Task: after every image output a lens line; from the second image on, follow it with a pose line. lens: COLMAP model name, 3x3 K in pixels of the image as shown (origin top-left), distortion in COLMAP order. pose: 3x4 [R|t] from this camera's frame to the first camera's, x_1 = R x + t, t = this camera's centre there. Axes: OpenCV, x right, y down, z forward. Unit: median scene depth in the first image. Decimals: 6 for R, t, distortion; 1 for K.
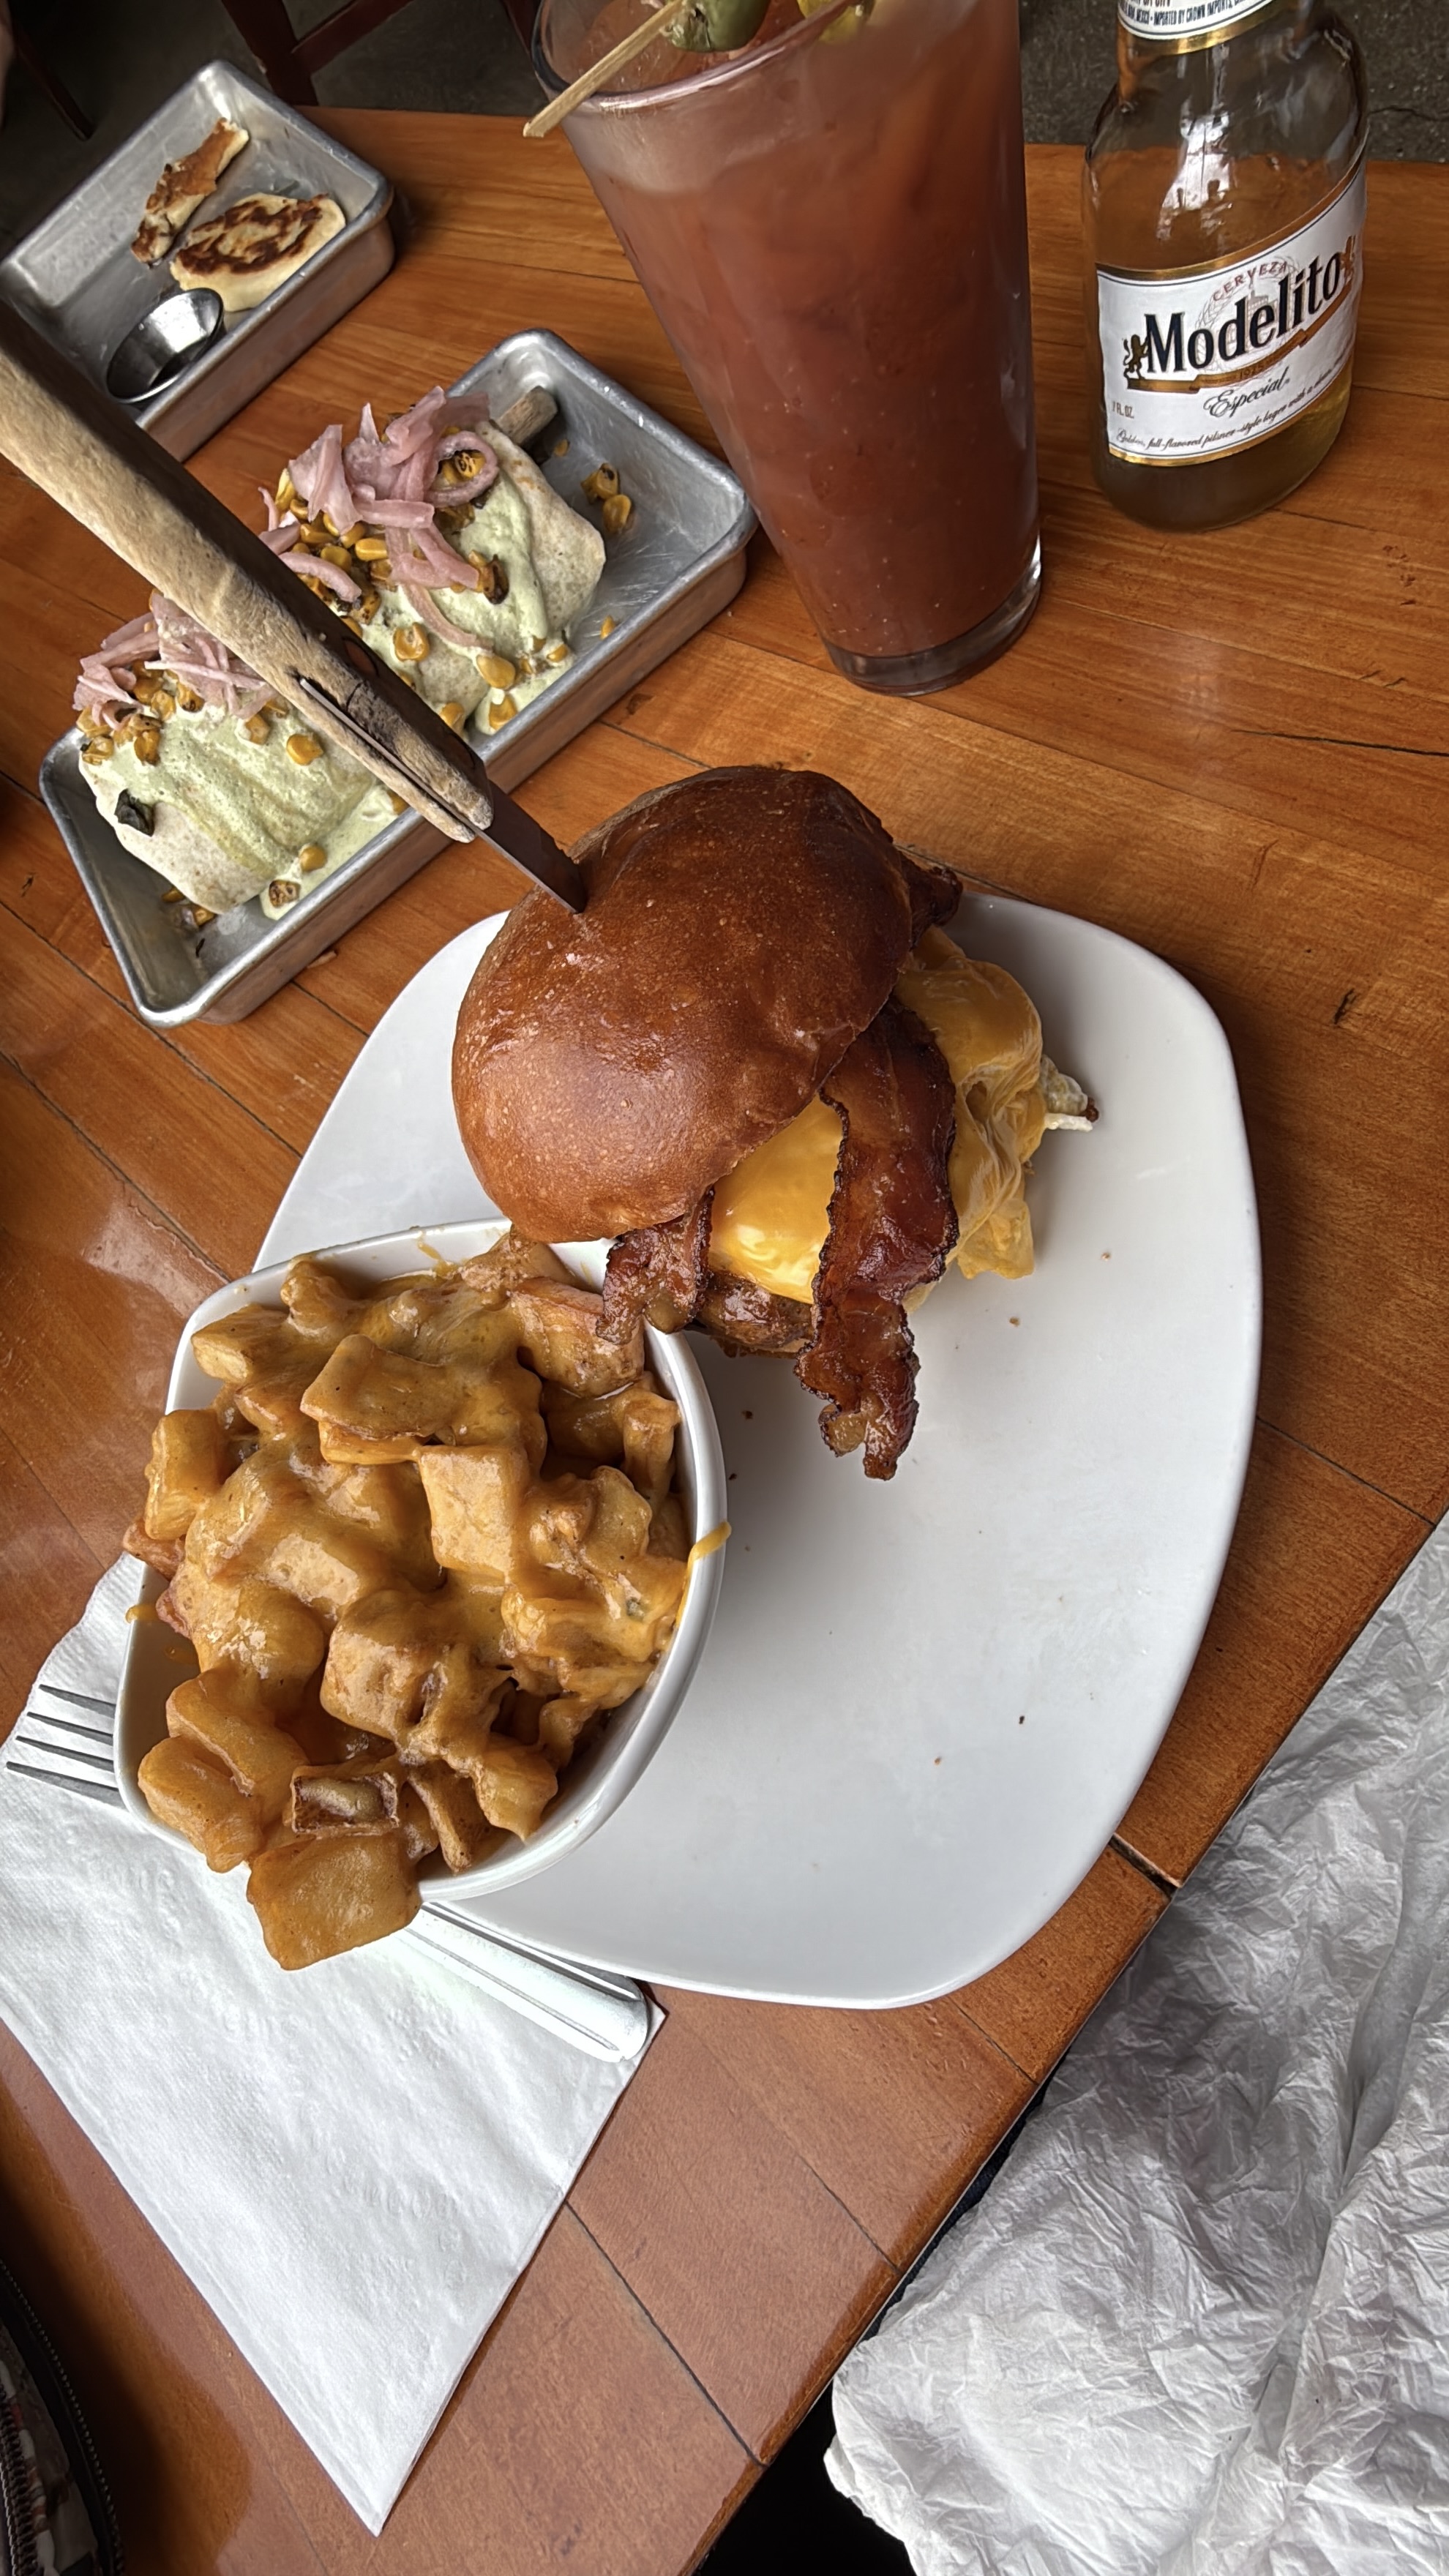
lens RADIAL K [[1199.8, 0, 724.5], [0, 1199.8, 1288.0], [0, 0, 1]] dist [-0.000674, 0.000039]
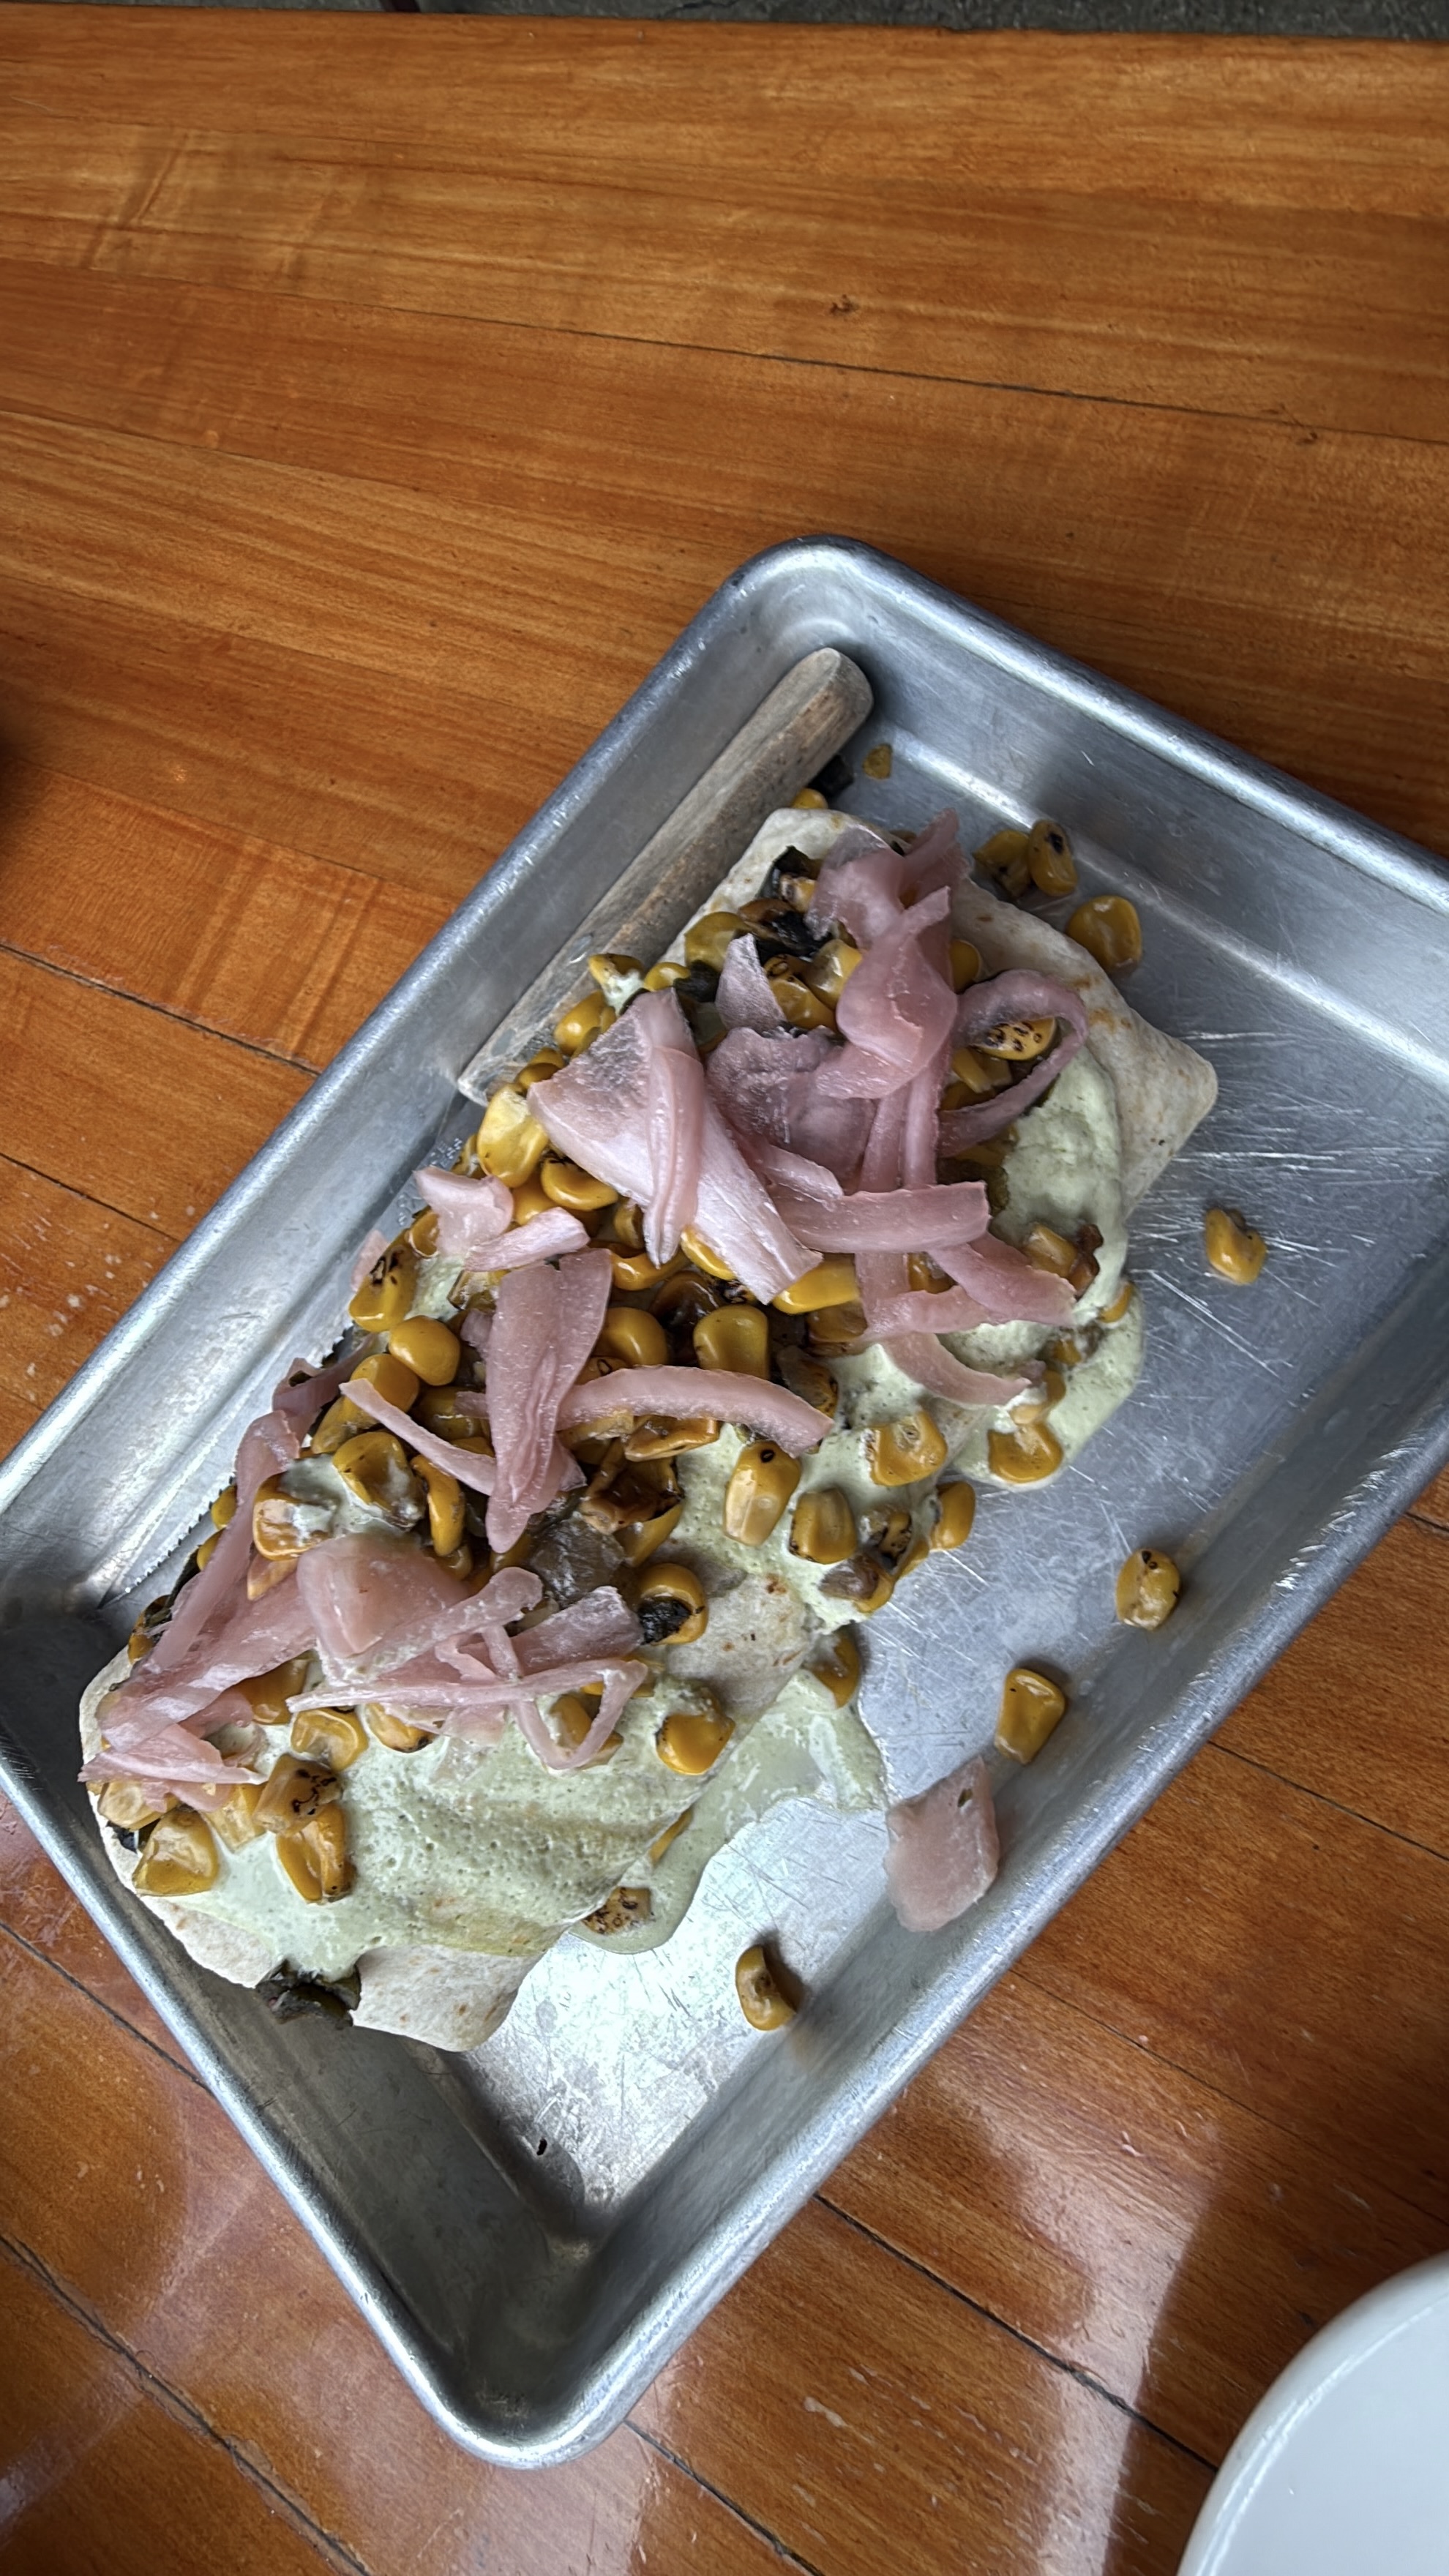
lens RADIAL K [[1199.8, 0, 724.5], [0, 1199.8, 1288.0], [0, 0, 1]] dist [-0.000674, 0.000039]
pose [[0.963535, -0.220035, 0.152268, -0.364655], [0.207736, 0.973788, 0.092646, -0.628237], [-0.168662, -0.057636, 0.983987, 0.589147]]
